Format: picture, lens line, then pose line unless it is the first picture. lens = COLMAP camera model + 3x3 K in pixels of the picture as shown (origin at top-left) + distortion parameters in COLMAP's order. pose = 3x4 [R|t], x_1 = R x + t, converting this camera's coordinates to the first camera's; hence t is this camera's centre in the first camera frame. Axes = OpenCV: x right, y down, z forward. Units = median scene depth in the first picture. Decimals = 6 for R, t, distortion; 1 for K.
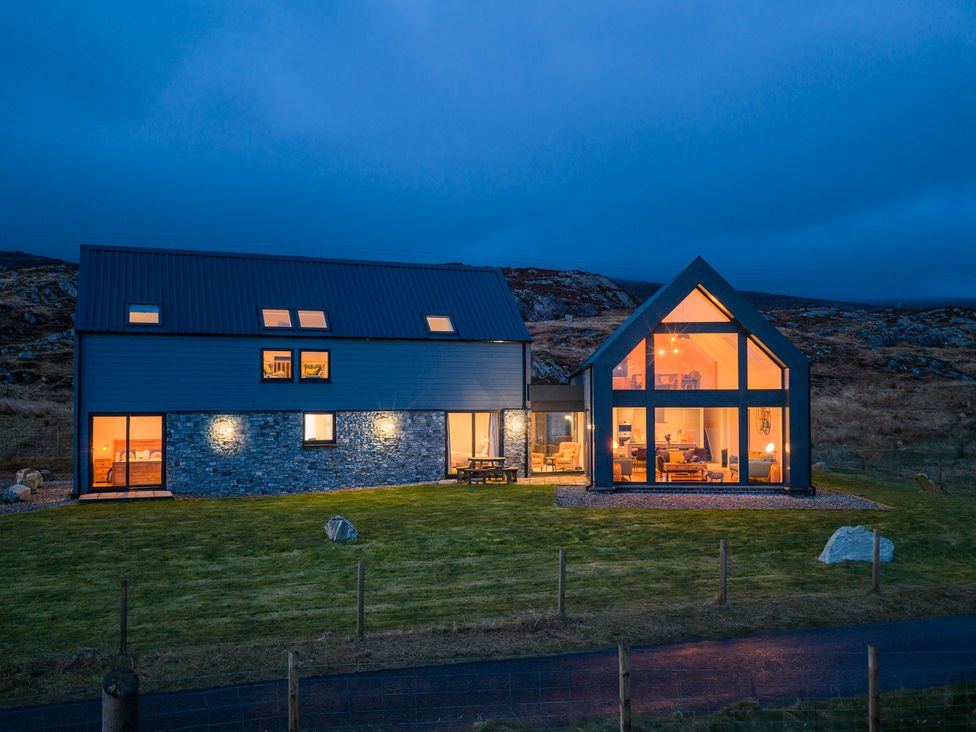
lens RADIAL K [[903.6, 0, 485.2], [0, 903.6, 385.2], [0, 0, 1]] dist [0.090785, -0.196460]
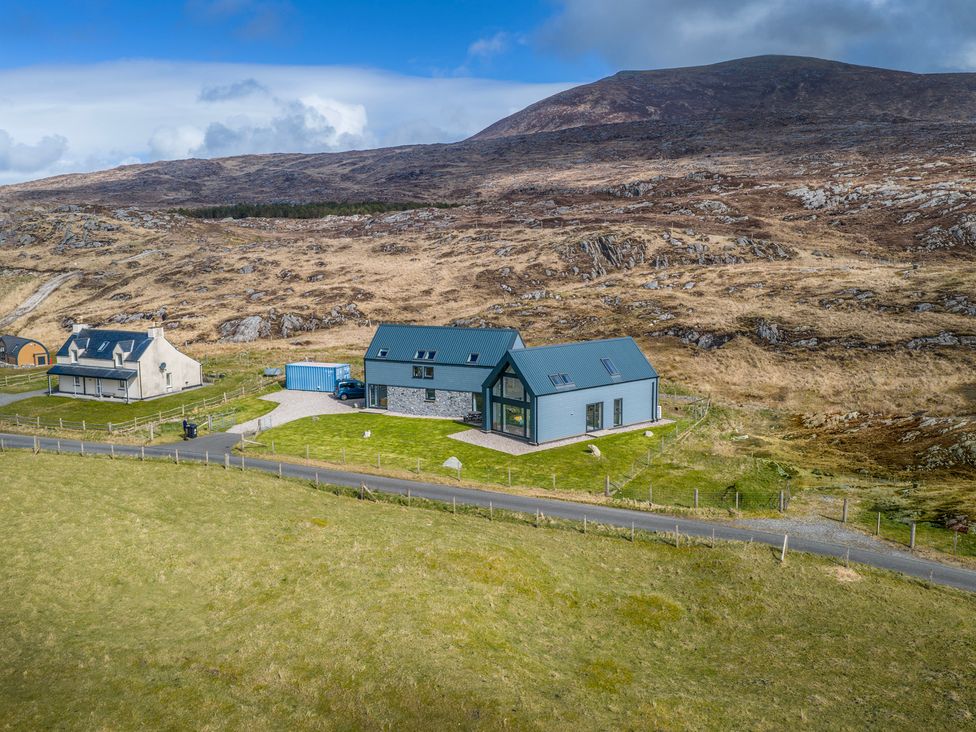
lens RADIAL K [[892.8, 0, 488.0], [0, 892.8, 366.0], [0, 0, 1]] dist [0.082101, -0.161660]
pose [[0.684945, 0.100975, -0.721564, 1.965002], [0.016894, 0.987883, 0.154281, -0.472883], [0.728399, -0.117865, 0.674939, -0.751638]]
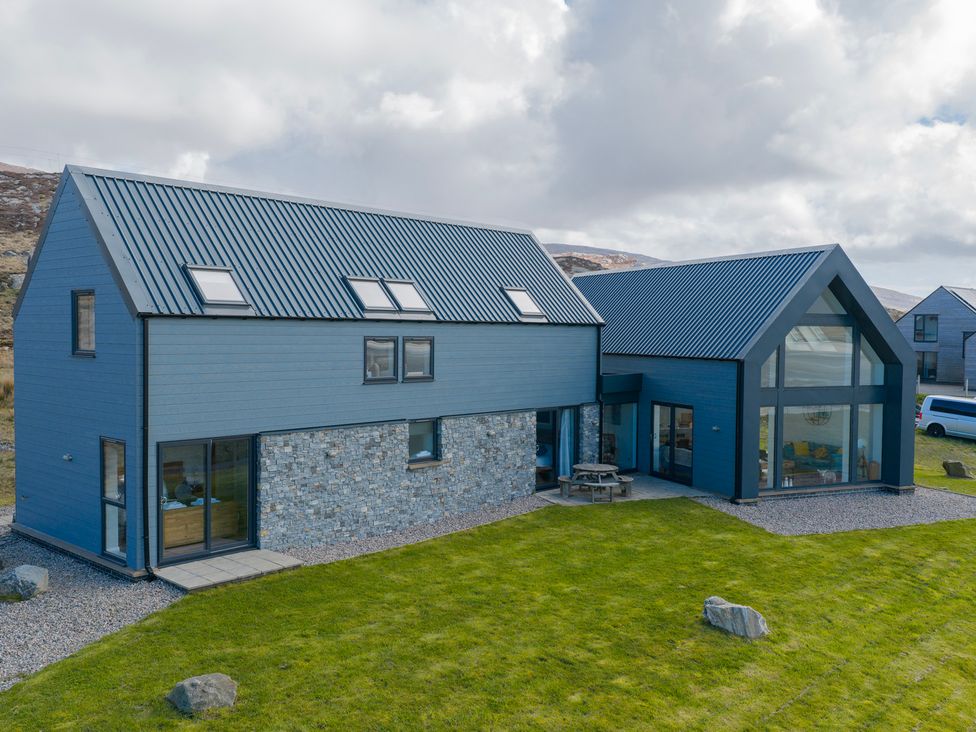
lens RADIAL K [[892.8, 0, 488.0], [0, 892.8, 366.0], [0, 0, 1]] dist [0.082101, -0.161660]
pose [[0.894179, -0.005462, 0.447677, -0.471884], [-0.021389, 0.998263, 0.054900, -0.058177], [-0.447199, -0.058665, 0.892509, 0.315558]]
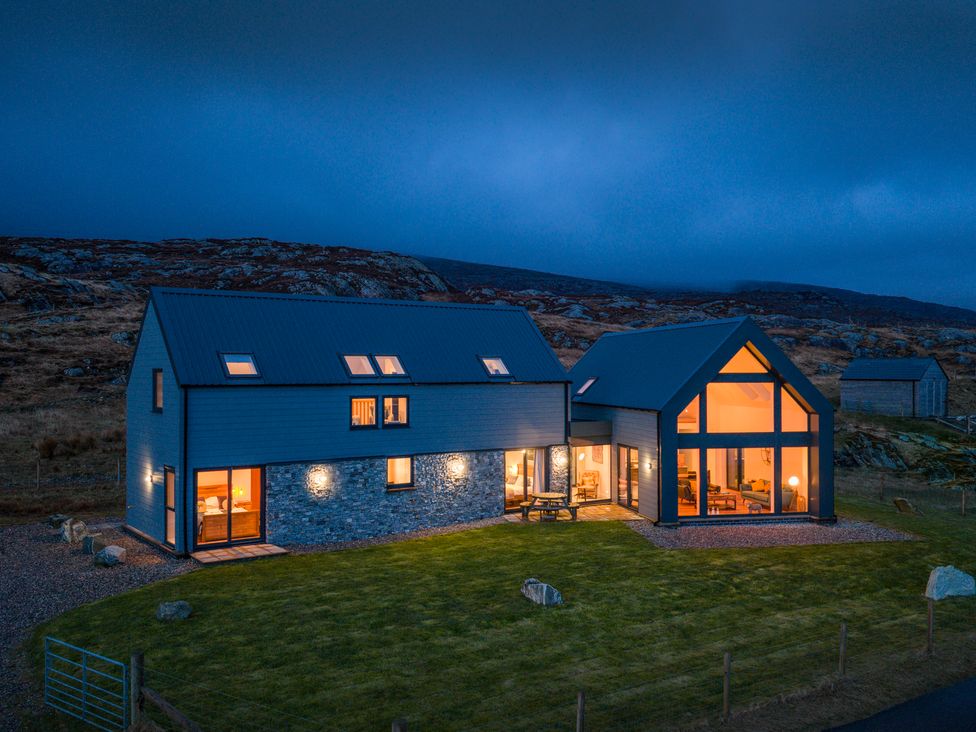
lens RADIAL K [[900.9, 0, 488.0], [0, 900.9, 366.0], [0, 0, 1]] dist [0.086237, -0.181664]
pose [[0.967316, 0.004116, 0.253542, -0.349146], [-0.007161, 0.999913, 0.011090, -0.085925], [-0.253474, -0.012543, 0.967261, -0.013961]]
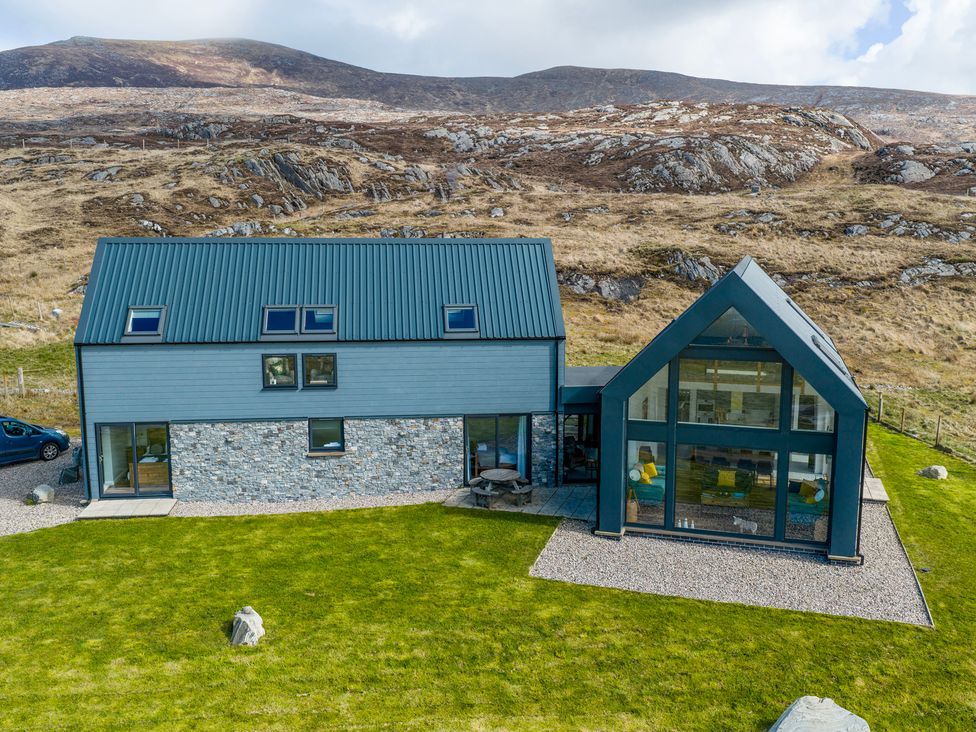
lens RADIAL K [[892.8, 0, 488.0], [0, 892.8, 366.0], [0, 0, 1]] dist [0.082101, -0.161660]
pose [[0.968355, 0.041396, -0.246122, 0.213570], [0.001396, 0.985235, 0.171200, -0.187953], [0.249575, -0.166126, 0.953999, 0.154122]]
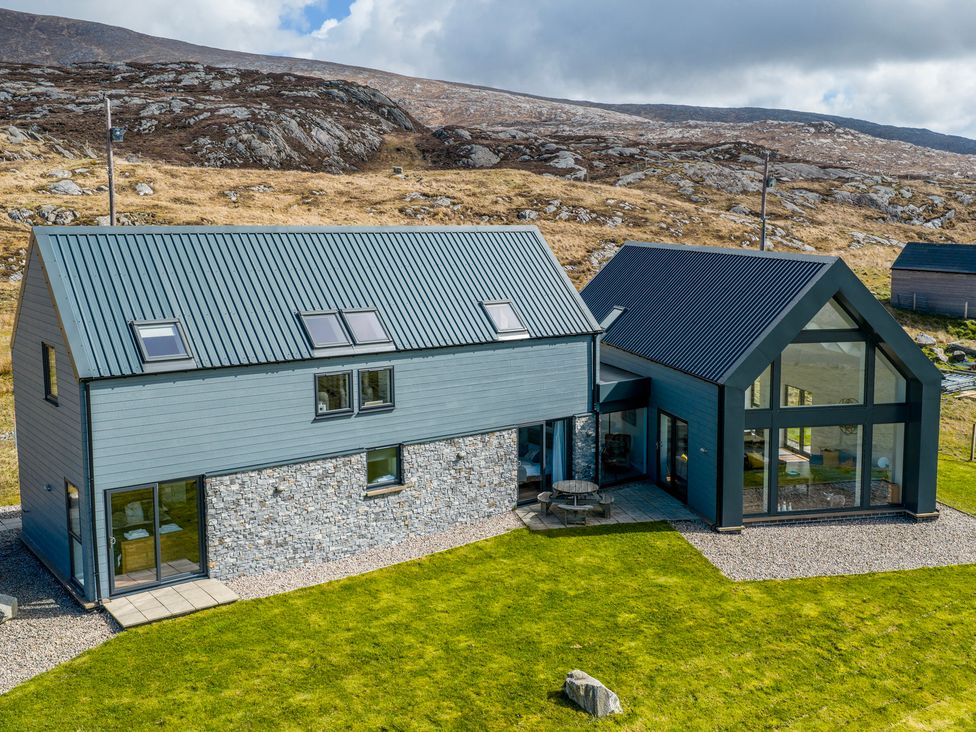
lens RADIAL K [[999.9, 0, 488.0], [0, 999.9, 366.0], [0, 0, 1]] dist [0.093514, -0.221677]
pose [[0.958733, -0.034488, 0.282208, -0.339722], [-0.014582, 0.985344, 0.169954, -0.188082], [-0.283933, -0.167056, 0.944179, 0.178079]]
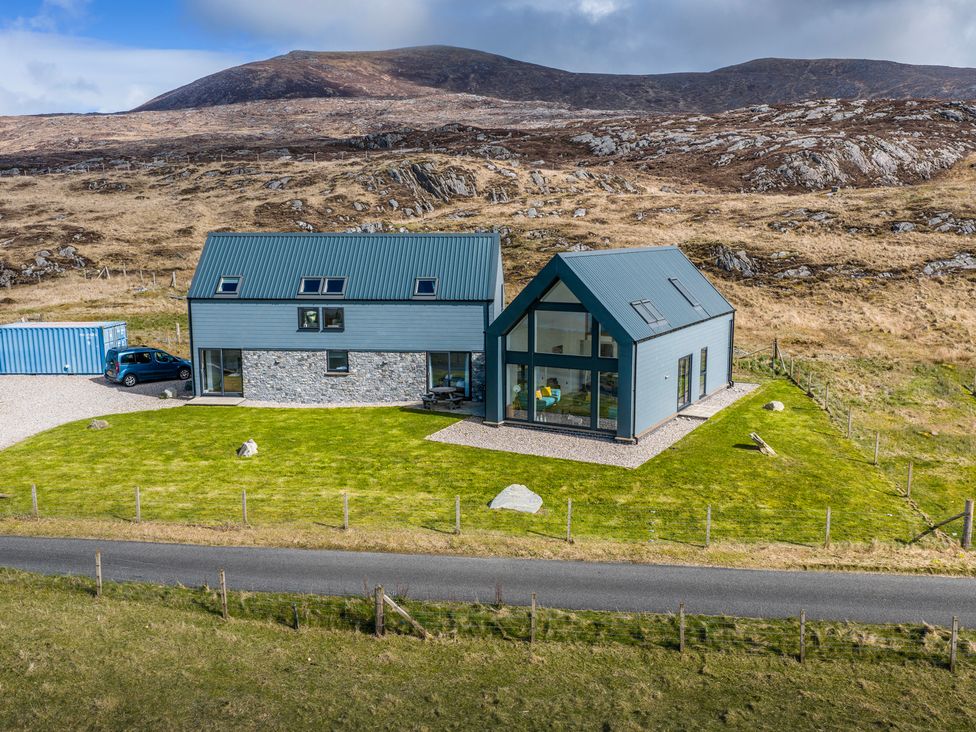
lens RADIAL K [[892.8, 0, 488.0], [0, 892.8, 366.0], [0, 0, 1]] dist [0.082101, -0.161660]
pose [[0.894891, 0.069088, -0.440905, 0.681441], [0.008252, 0.985214, 0.171129, -0.193272], [0.446209, -0.156780, 0.881089, -0.172801]]
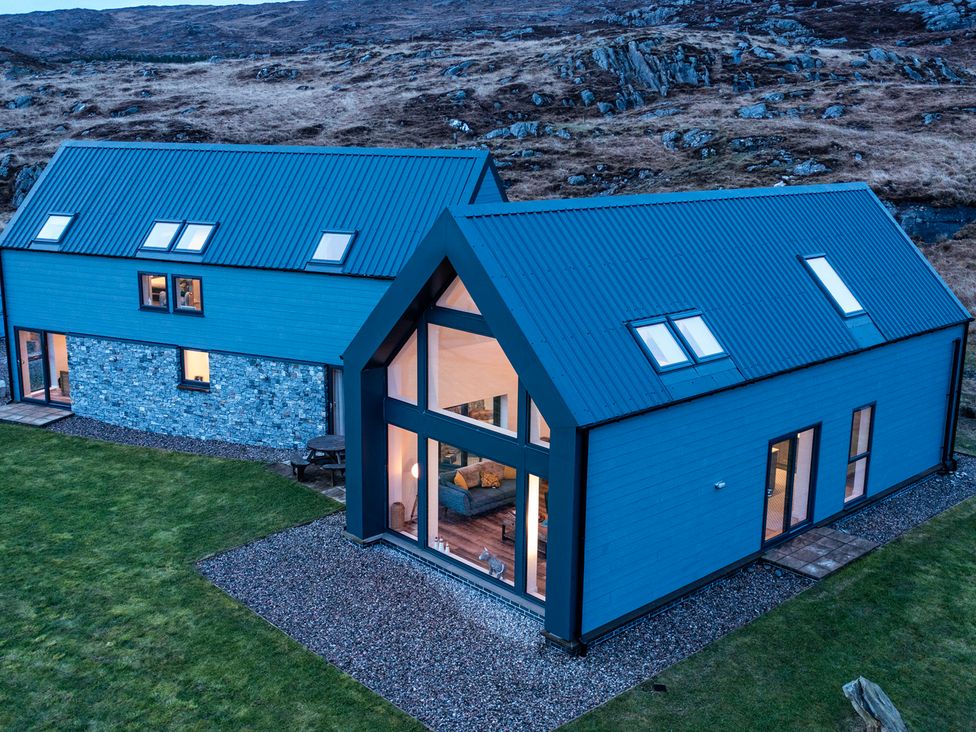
lens RADIAL K [[1028.9, 0, 488.0], [0, 1028.9, 366.0], [0, 0, 1]] dist [-0.009307, 0.007415]
pose [[0.715418, 0.172735, -0.677008, 0.675899], [-0.001925, 0.969442, 0.245314, -0.194346], [0.698694, -0.174199, 0.693889, 0.524479]]
